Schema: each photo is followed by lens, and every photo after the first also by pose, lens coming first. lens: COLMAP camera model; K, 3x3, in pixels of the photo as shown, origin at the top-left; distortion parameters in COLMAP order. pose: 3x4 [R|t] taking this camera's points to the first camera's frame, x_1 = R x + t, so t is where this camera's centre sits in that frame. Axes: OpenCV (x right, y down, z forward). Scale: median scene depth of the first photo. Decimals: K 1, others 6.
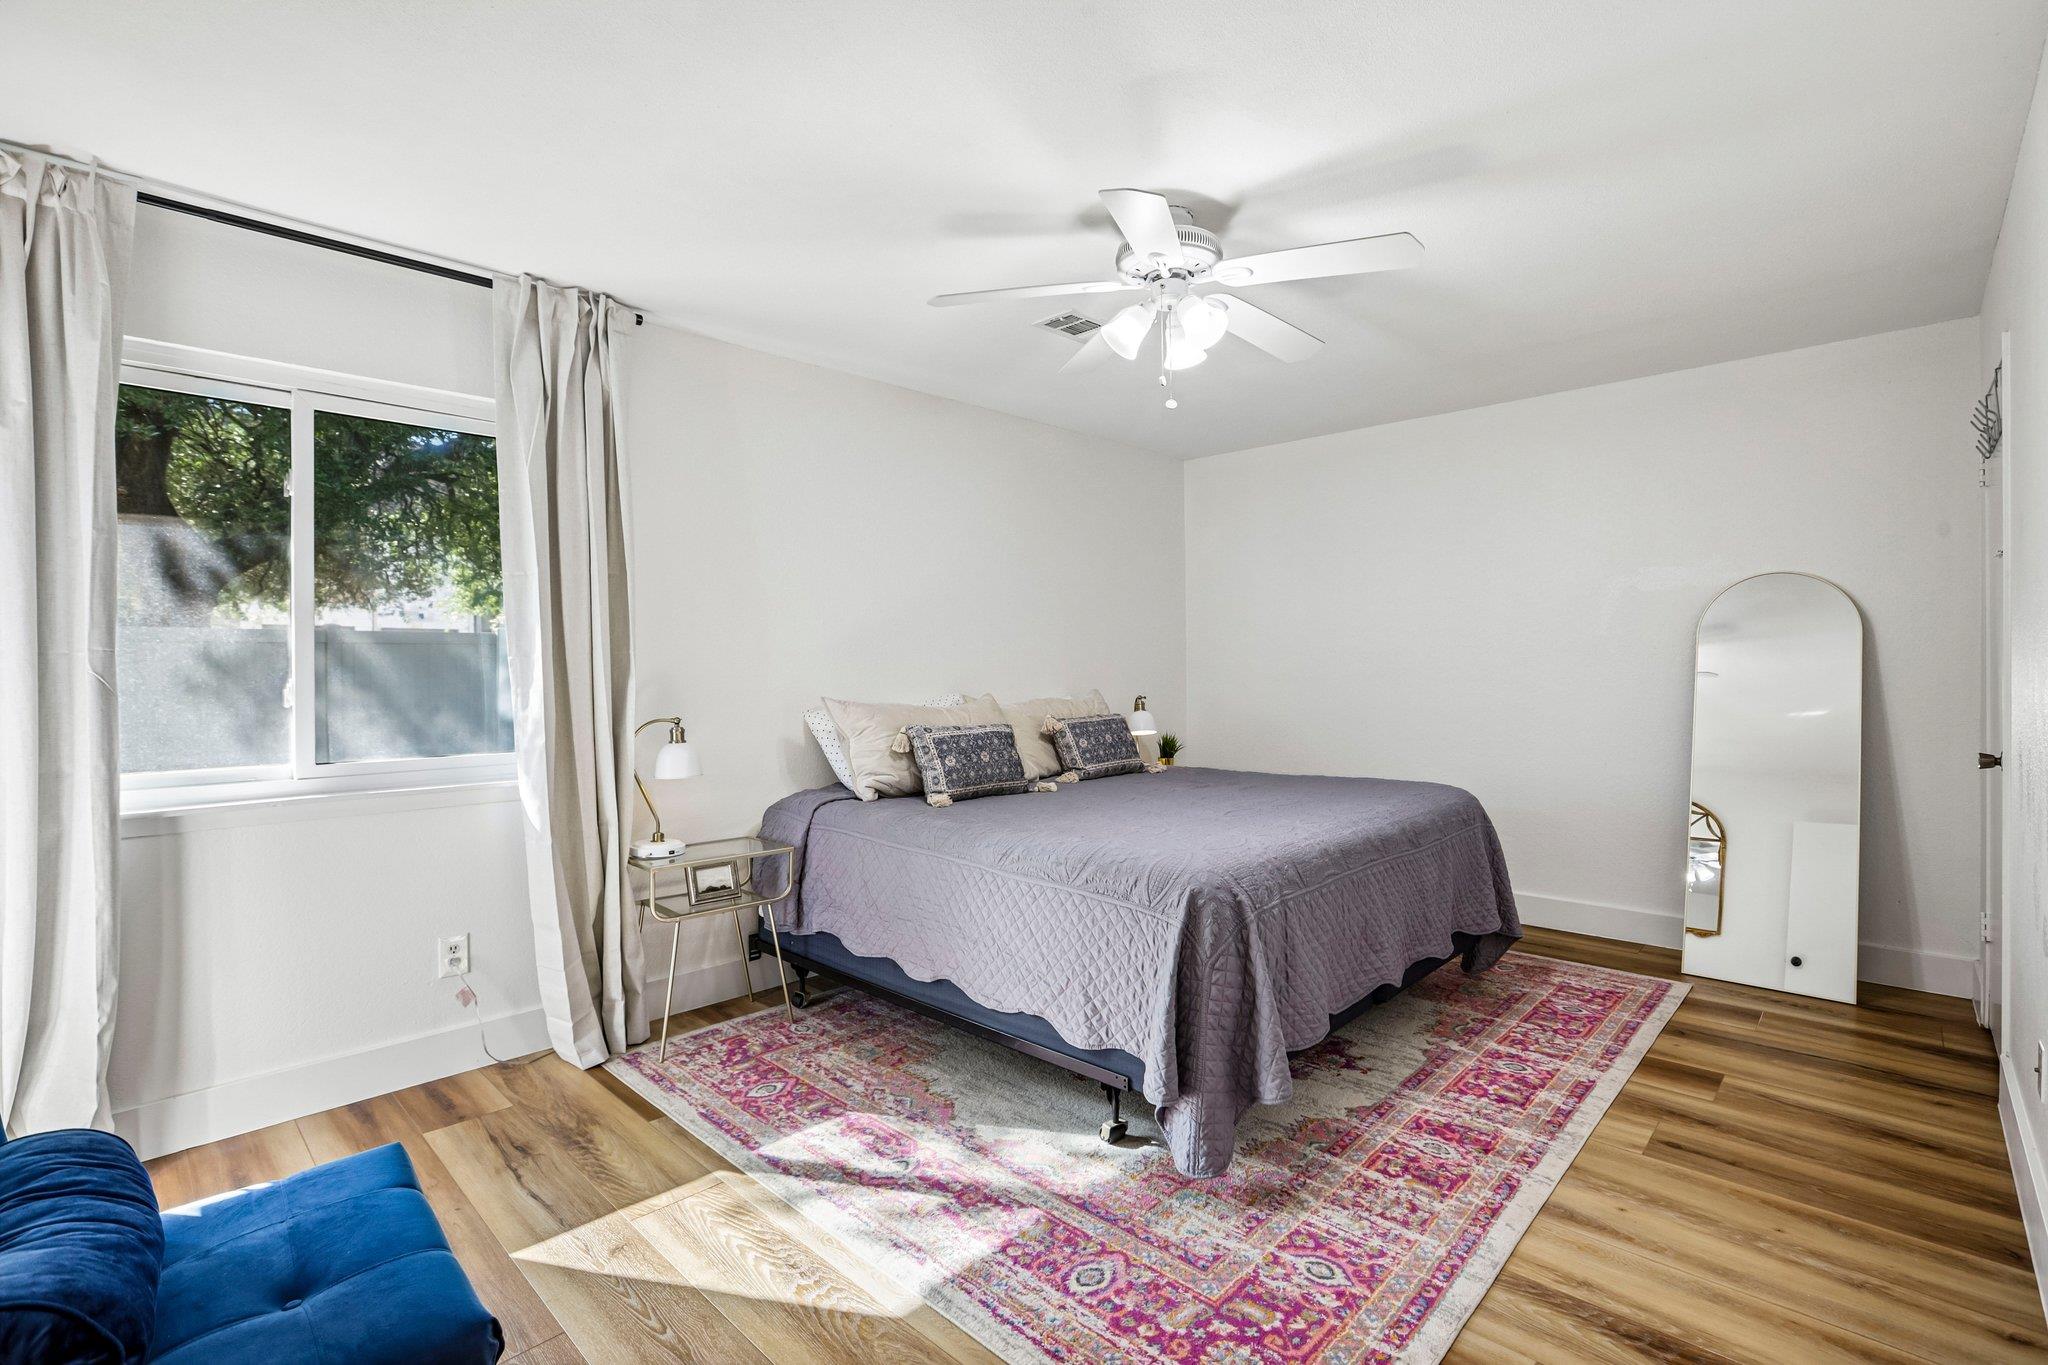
lens RADIAL K [[922.1, 0, 1026.3], [0, 922.1, 690.0], [0, 0, 1]] dist [-0.018432, 0.000539]
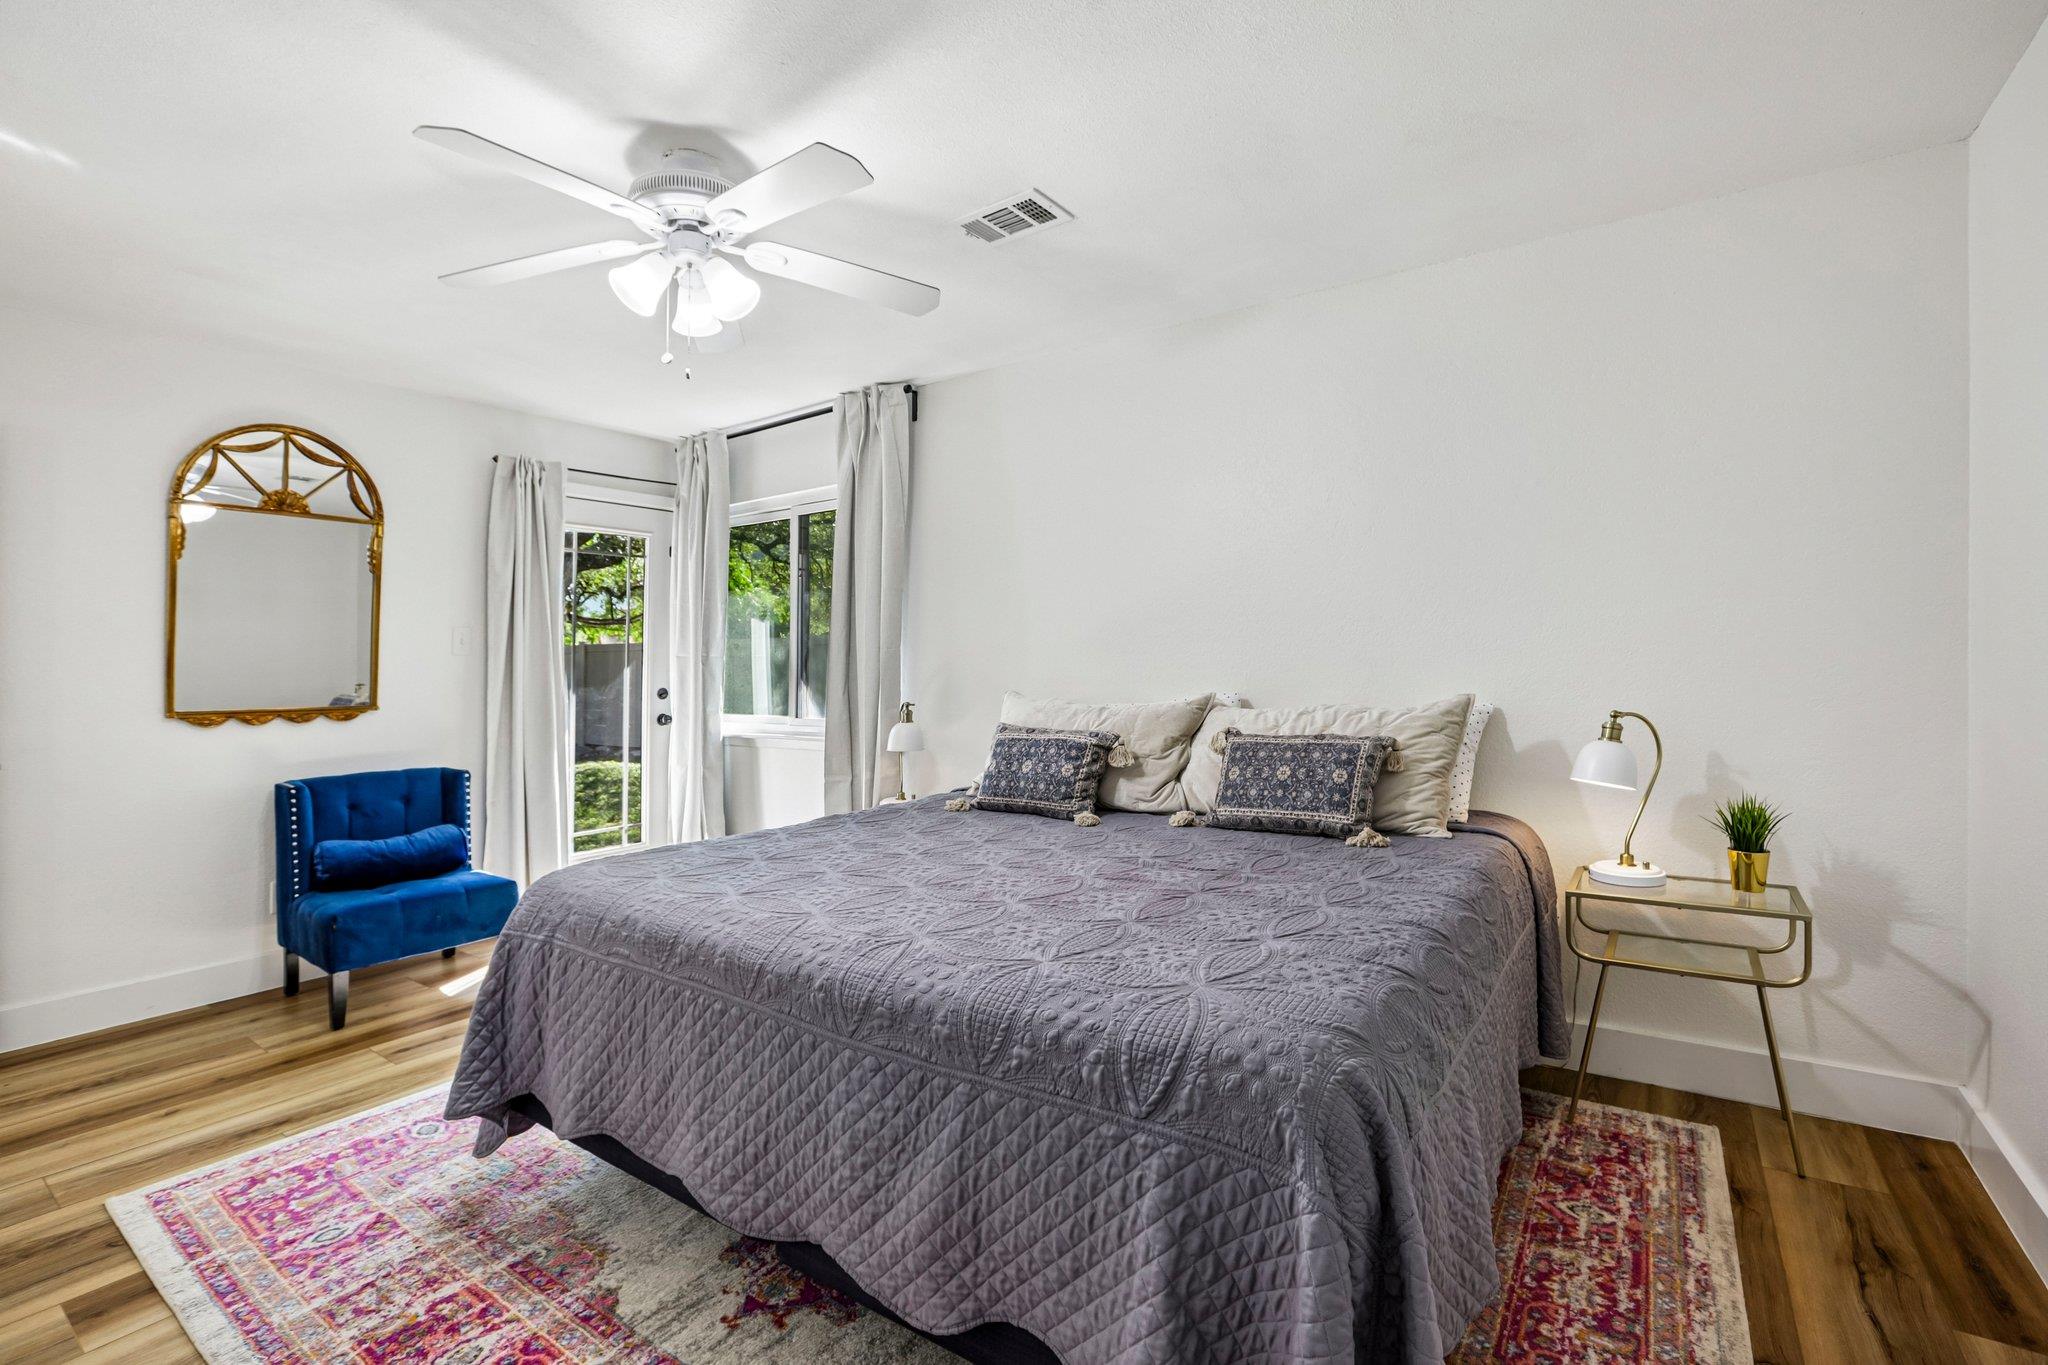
lens RADIAL K [[922.1, 0, 1020.4], [0, 922.1, 677.5], [0, 0, 1]] dist [-0.018432, 0.000539]
pose [[0.152013, 0.013421, -0.988287, 1.230211], [-0.016655, 0.999801, 0.011015, -0.026701], [0.988238, 0.014785, 0.152206, 1.357480]]
